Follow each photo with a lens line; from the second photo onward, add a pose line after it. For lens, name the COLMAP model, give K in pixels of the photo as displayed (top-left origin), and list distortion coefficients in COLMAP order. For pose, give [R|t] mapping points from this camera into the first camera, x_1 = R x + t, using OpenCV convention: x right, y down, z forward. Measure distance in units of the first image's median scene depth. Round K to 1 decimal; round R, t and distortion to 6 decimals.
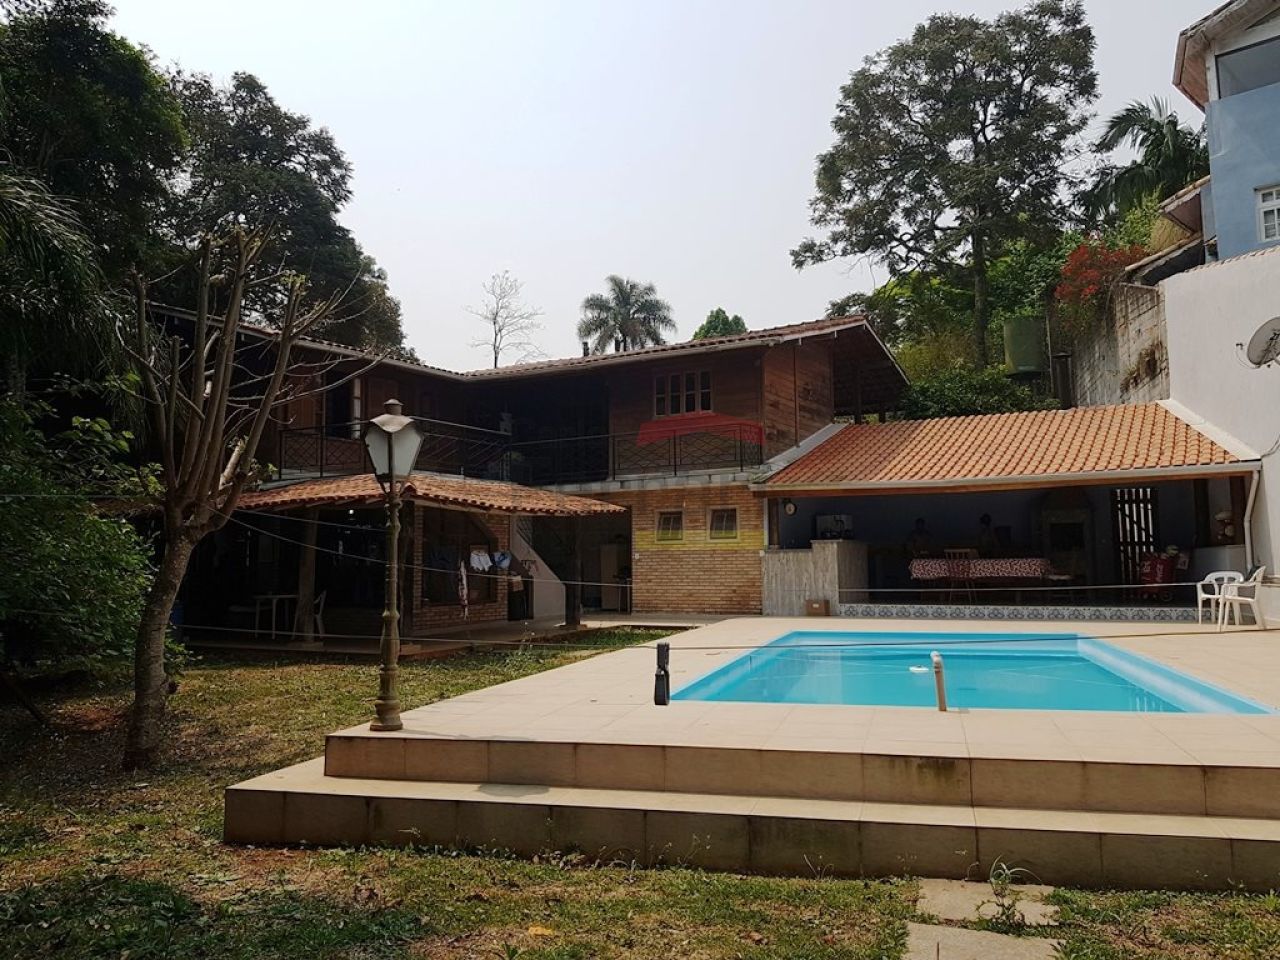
lens RADIAL K [[1020.1, 0, 643.5], [0, 1020.1, 469.7], [0, 0, 1]] dist [0.059671, -0.083143]
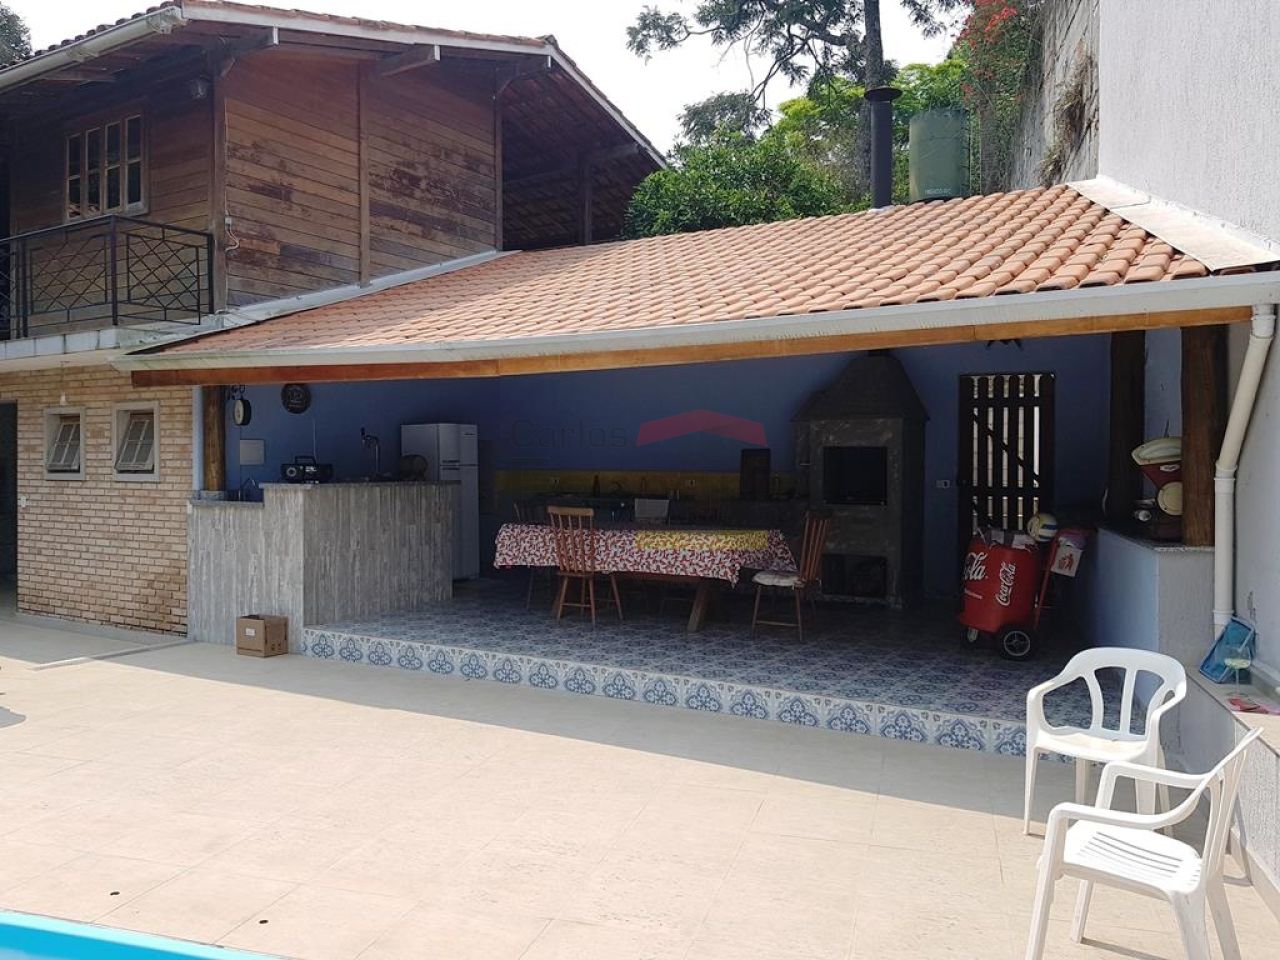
lens RADIAL K [[1020.1, 0, 633.0], [0, 1020.1, 481.2], [0, 0, 1]] dist [0.059671, -0.083143]
pose [[0.999606, 0.011835, -0.025436, 0.332022], [-0.008740, 0.992911, 0.118542, 0.013366], [0.026658, -0.118273, 0.992623, 0.549110]]
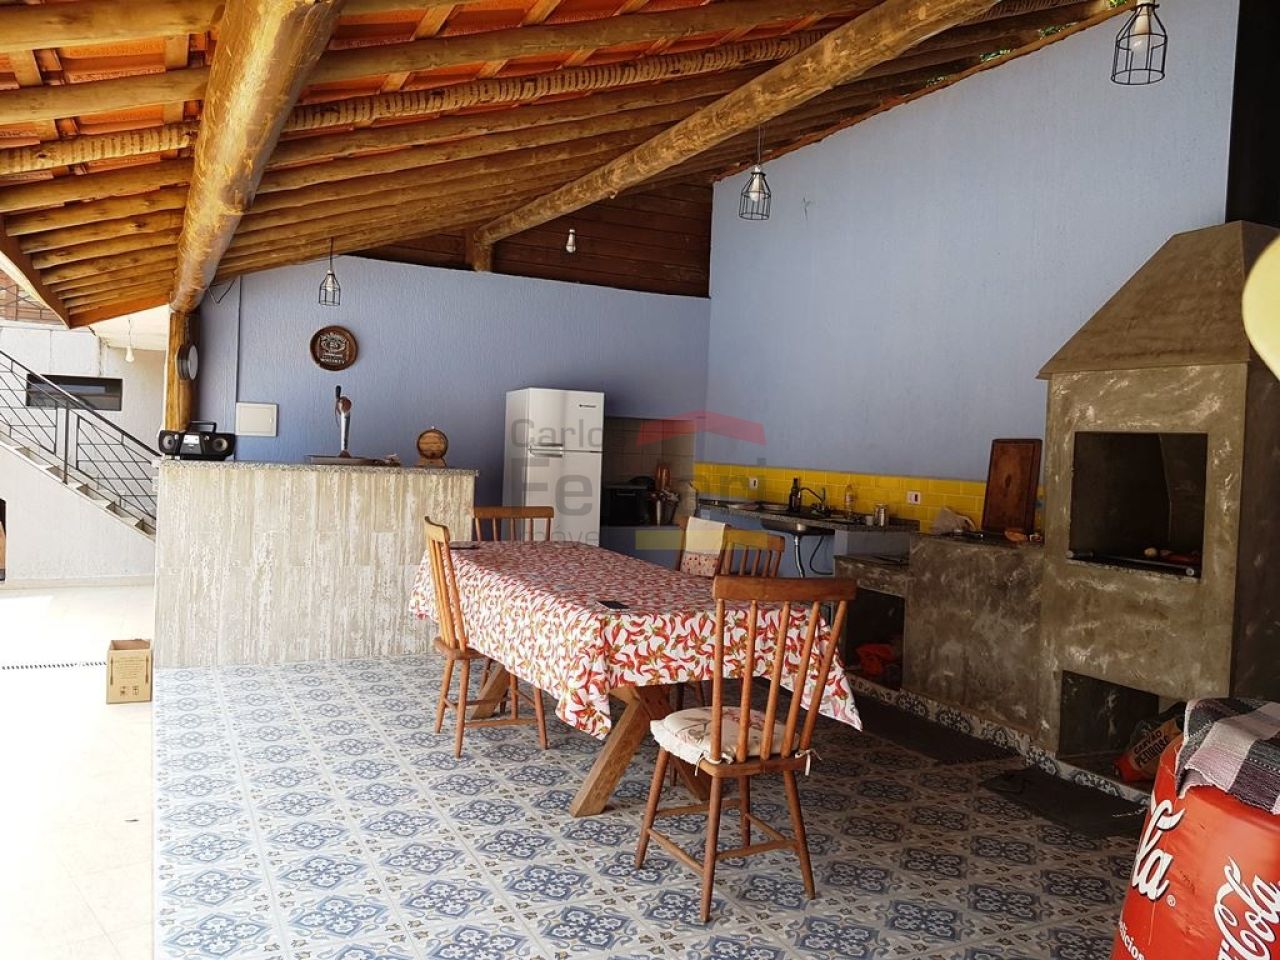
lens RADIAL K [[1020.1, 0, 636.9], [0, 1020.1, 477.4], [0, 0, 1]] dist [0.059671, -0.083143]
pose [[0.820412, 0.061544, -0.568452, 0.461924], [0.002967, 0.993719, 0.111868, 0.039471], [0.571766, -0.093464, 0.815076, 0.810618]]
